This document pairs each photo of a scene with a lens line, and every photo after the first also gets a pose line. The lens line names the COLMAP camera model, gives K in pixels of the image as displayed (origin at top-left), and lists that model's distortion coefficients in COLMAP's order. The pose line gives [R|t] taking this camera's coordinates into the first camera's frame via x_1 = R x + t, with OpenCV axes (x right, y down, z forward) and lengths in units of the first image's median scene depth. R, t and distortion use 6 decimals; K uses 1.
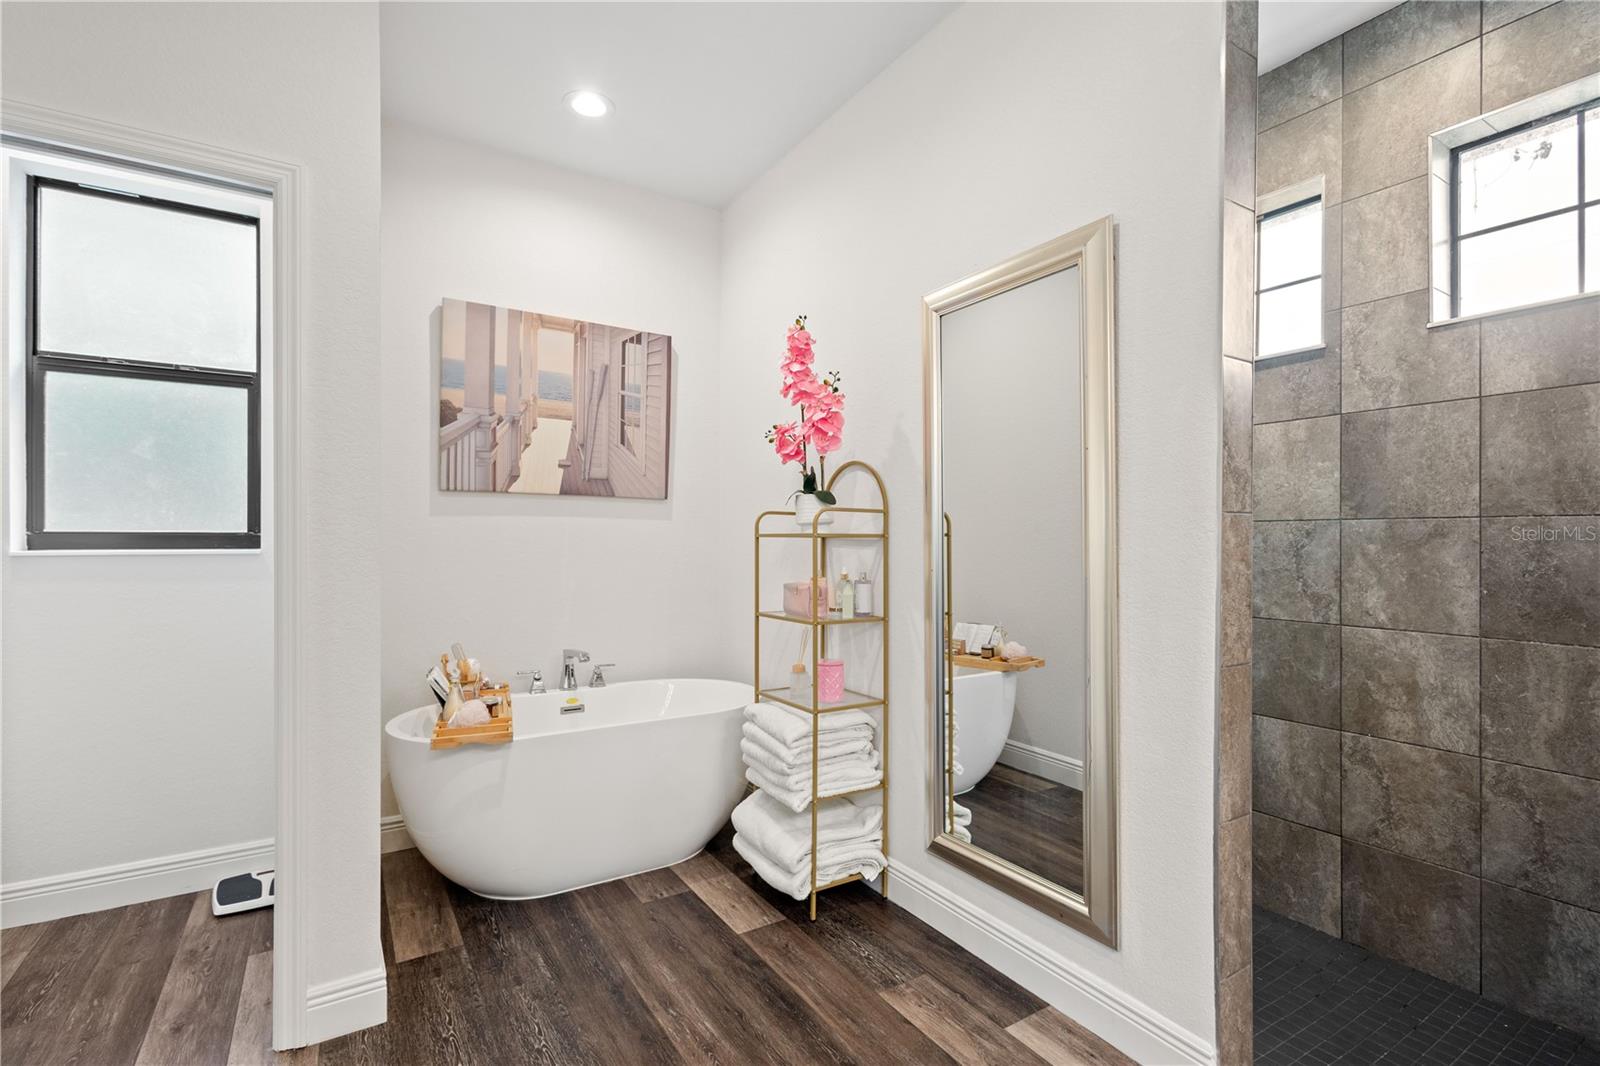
lens RADIAL K [[741.7, 0, 801.7], [0, 741.7, 533.3], [0, 0, 1]] dist [0.009990, -0.000339]
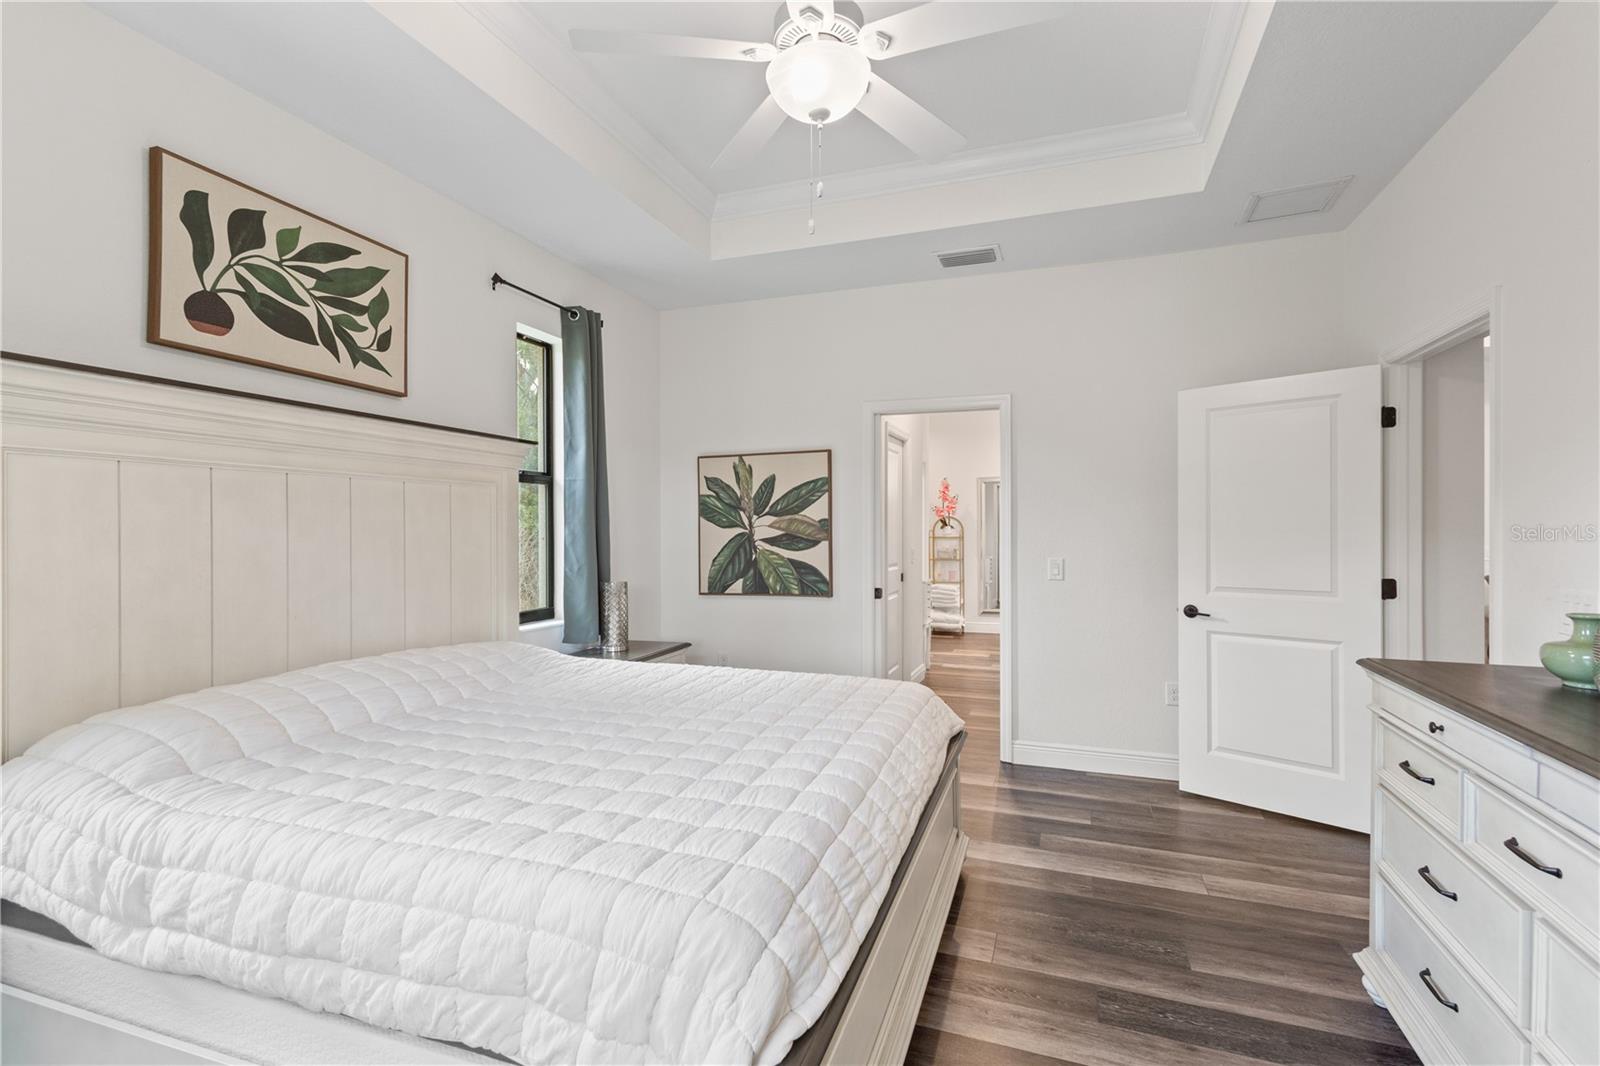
lens RADIAL K [[741.7, 0, 801.7], [0, 741.7, 533.3], [0, 0, 1]] dist [0.009990, -0.000339]
pose [[0.786397, -0.007670, 0.617674, -2.844252], [0.003002, 0.999959, 0.008596, -0.051709], [-0.617714, -0.004906, 0.786387, -1.458364]]
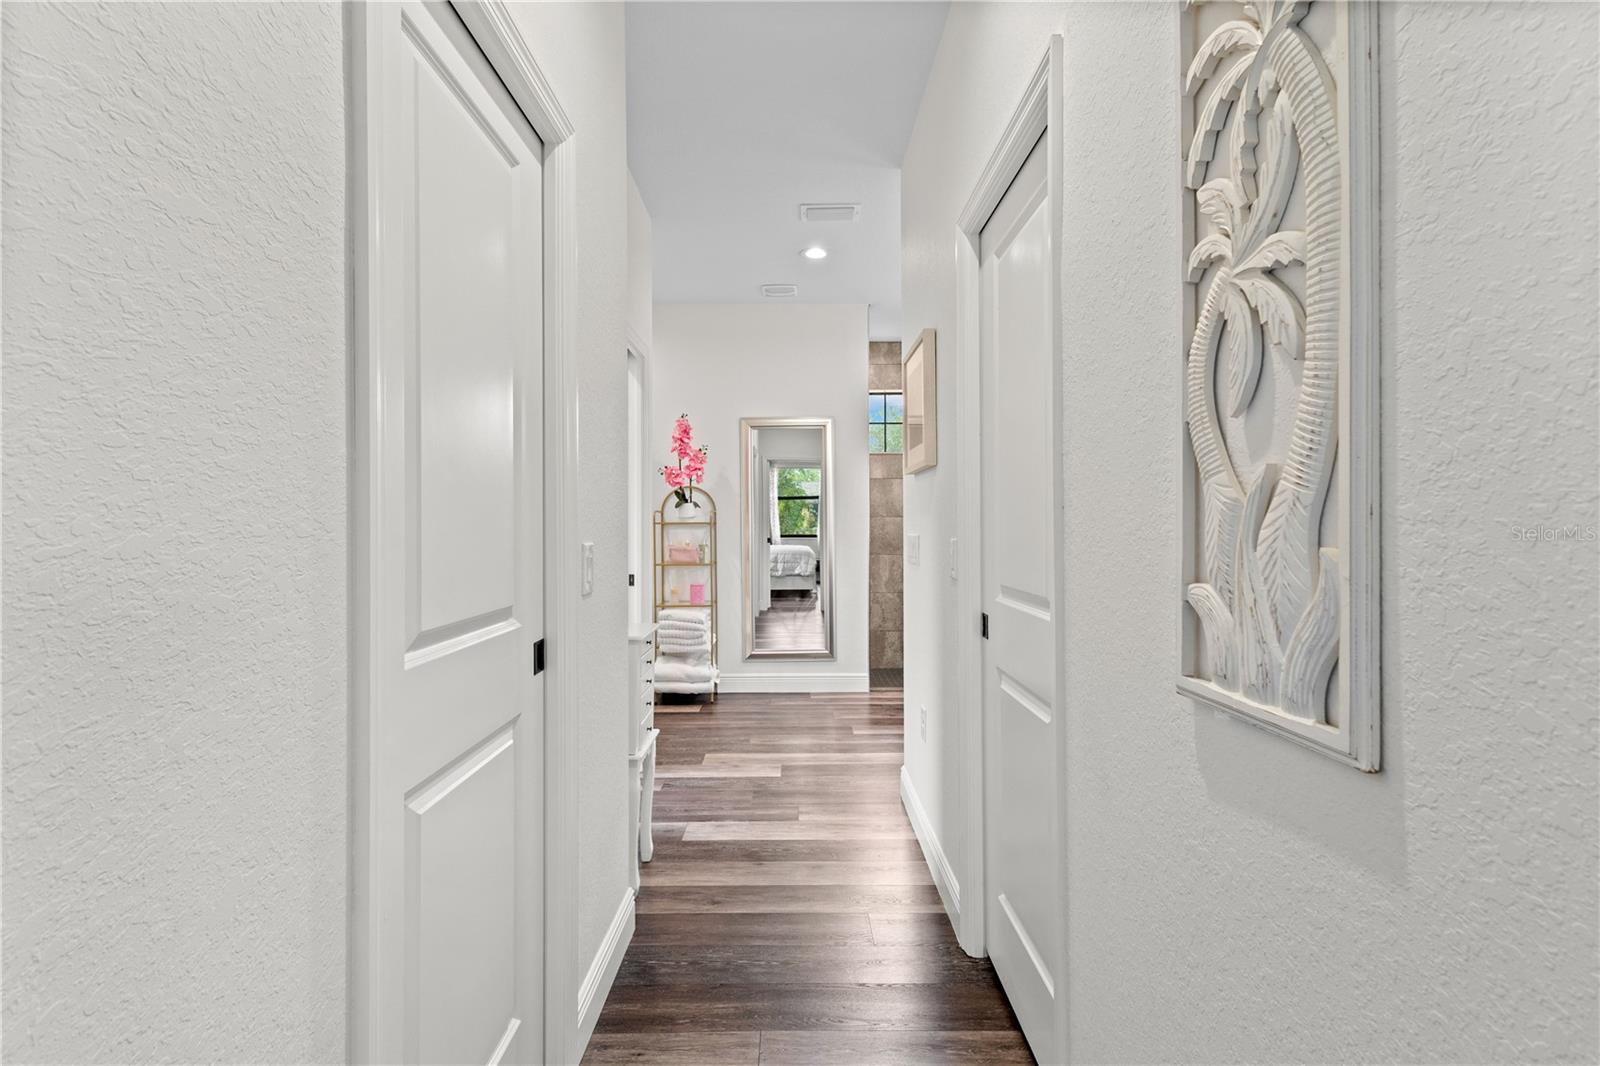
lens RADIAL K [[741.7, 0, 801.7], [0, 741.7, 533.3], [0, 0, 1]] dist [0.009990, -0.000339]
pose [[0.517991, -0.014433, 0.855264, -1.548518], [0.002192, 0.999877, 0.015546, -0.001393], [-0.855383, -0.006178, 0.517959, -0.303300]]
